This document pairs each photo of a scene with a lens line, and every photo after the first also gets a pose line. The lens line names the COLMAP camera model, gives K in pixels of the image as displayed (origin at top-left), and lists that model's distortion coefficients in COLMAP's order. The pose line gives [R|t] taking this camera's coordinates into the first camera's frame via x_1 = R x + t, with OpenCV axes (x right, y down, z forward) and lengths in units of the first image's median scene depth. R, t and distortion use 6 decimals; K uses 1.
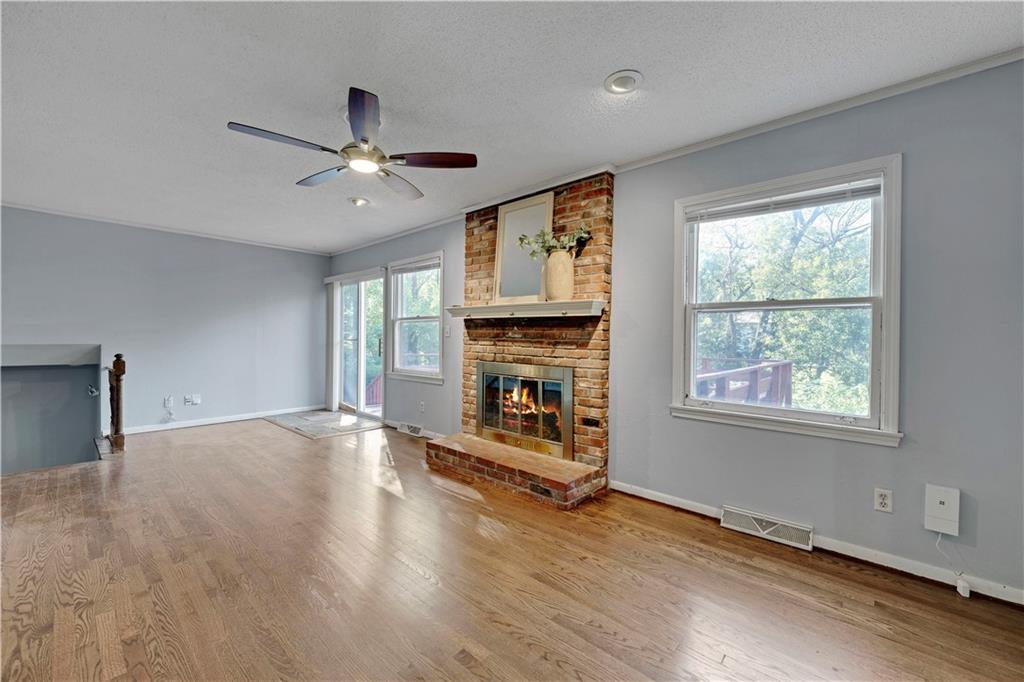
lens RADIAL K [[410.2, 0, 518.4], [0, 410.2, 341.7], [0, 0, 1]] dist [-0.000525, -0.000021]
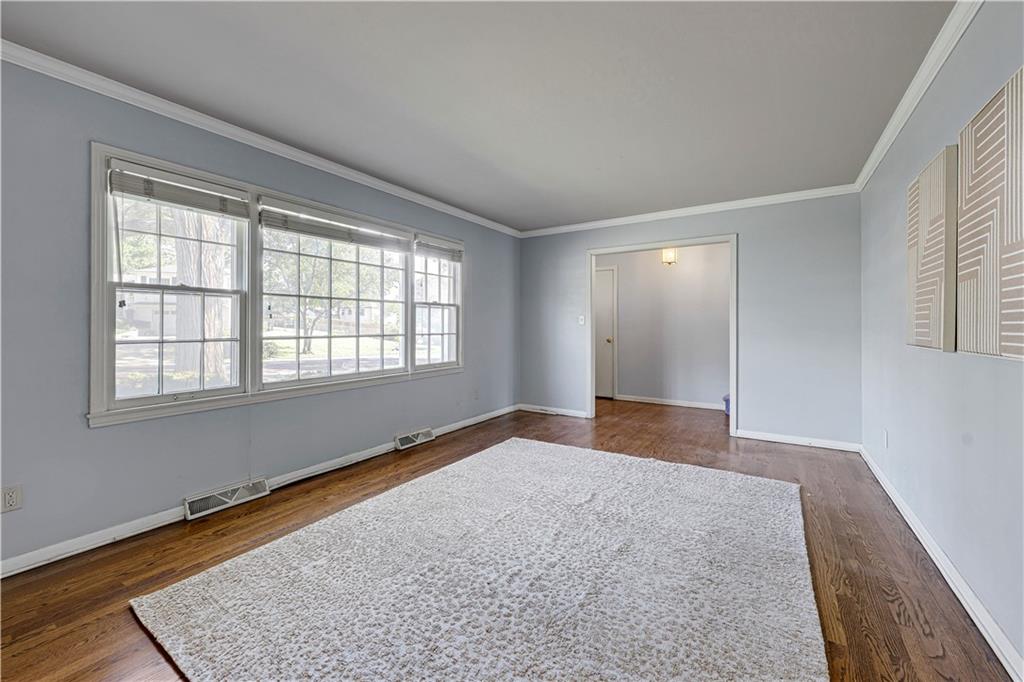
lens RADIAL K [[410.2, 0, 518.4], [0, 410.2, 341.7], [0, 0, 1]] dist [-0.000525, -0.000021]
pose [[-0.138487, -0.048513, 0.989175, -0.589732], [0.005129, 0.998751, 0.049701, -0.006526], [-0.990351, 0.011957, -0.138065, 0.418060]]
